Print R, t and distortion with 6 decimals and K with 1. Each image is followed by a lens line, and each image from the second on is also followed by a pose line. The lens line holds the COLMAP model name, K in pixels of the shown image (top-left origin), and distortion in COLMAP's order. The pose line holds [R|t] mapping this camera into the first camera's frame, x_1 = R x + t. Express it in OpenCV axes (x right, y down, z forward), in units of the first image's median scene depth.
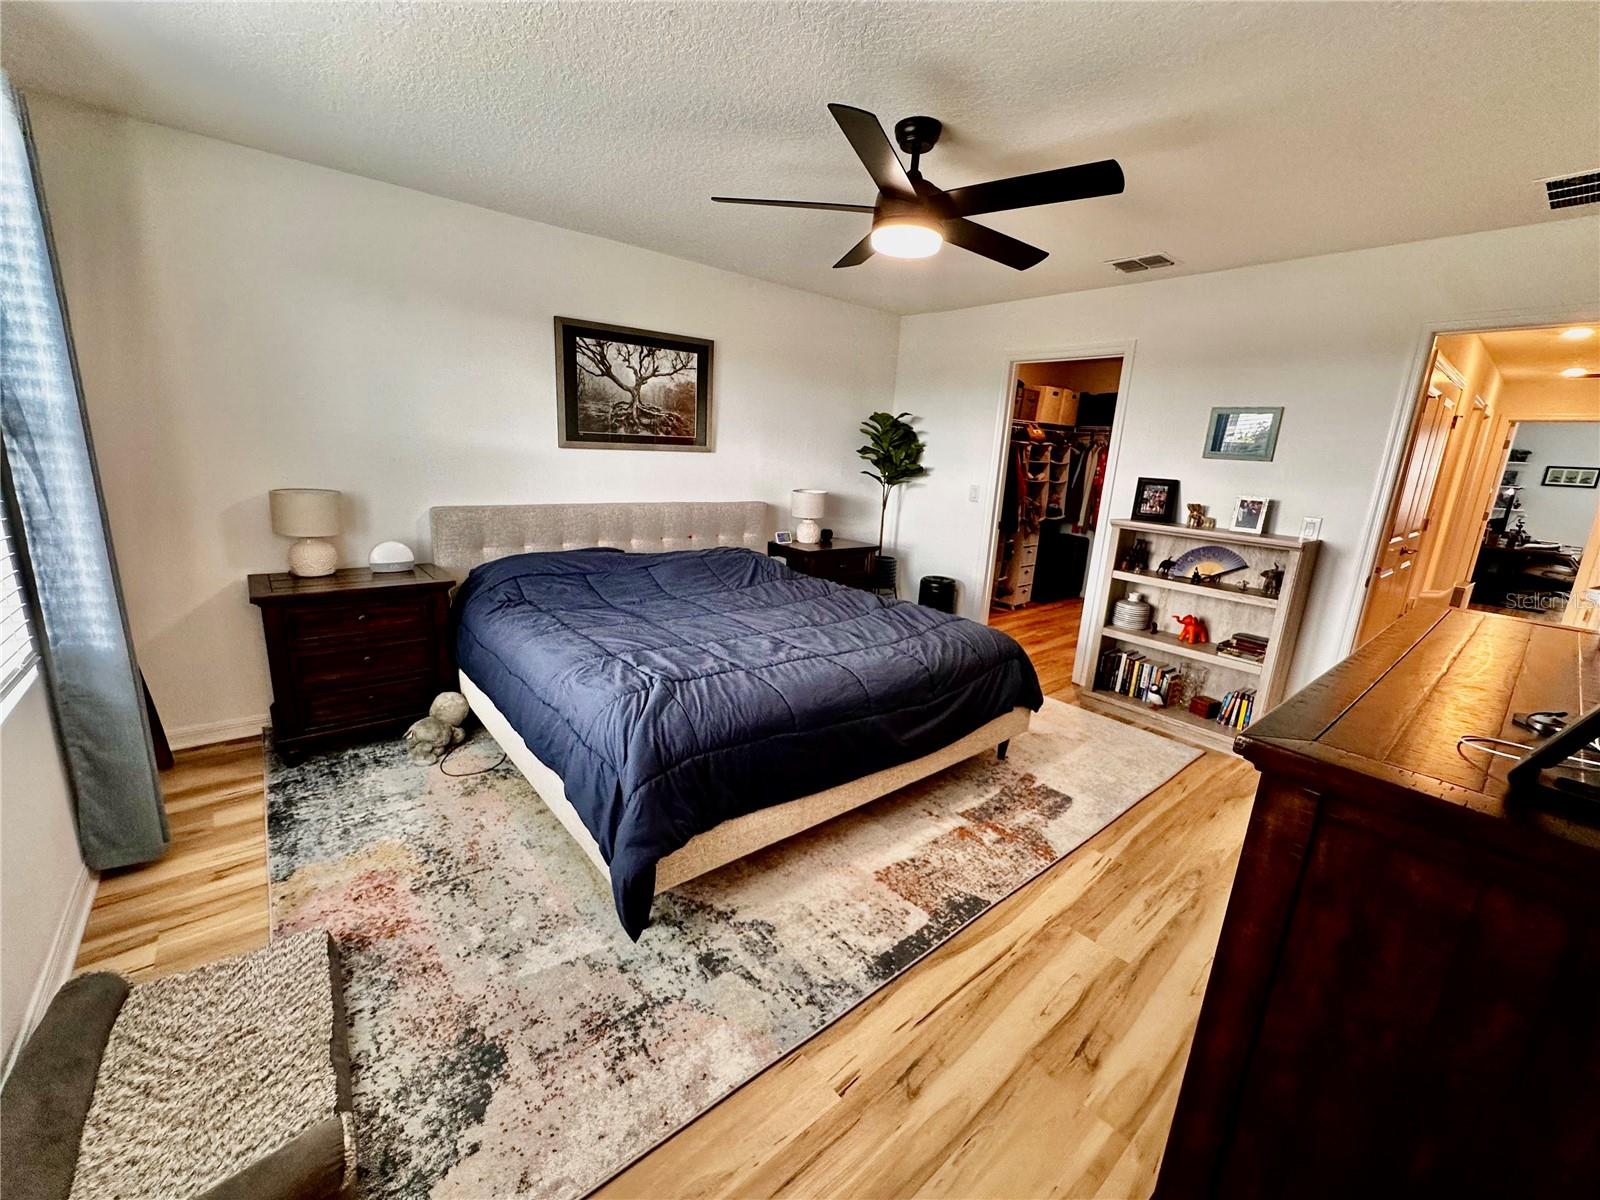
lens RADIAL K [[640.7, 0, 798.9], [0, 640.7, 599.0], [0, 0, 1]] dist [-0.003192, 0.000925]
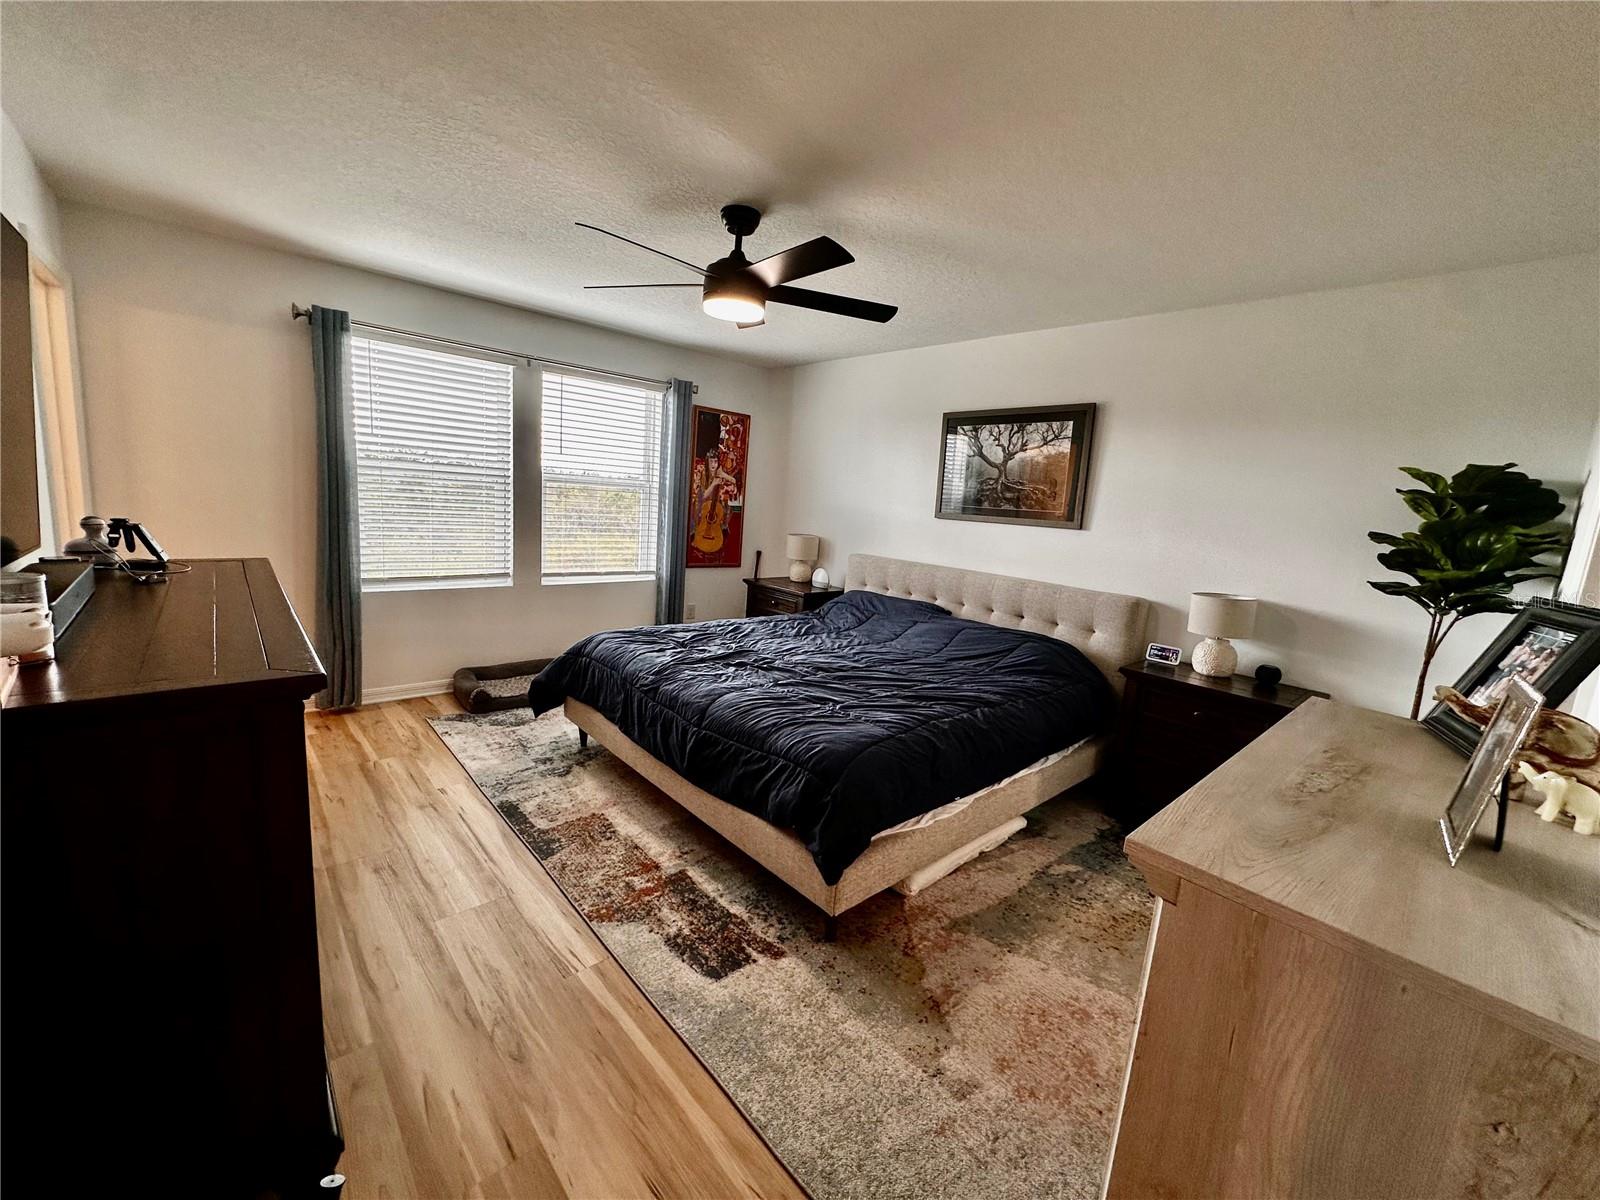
lens RADIAL K [[640.7, 0, 799.9], [0, 640.7, 596.8], [0, 0, 1]] dist [-0.003192, 0.000925]
pose [[0.040662, 0.103407, -0.993808, 0.792174], [-0.298317, 0.950521, 0.086697, -0.118825], [0.953600, 0.292945, 0.069498, 0.685281]]
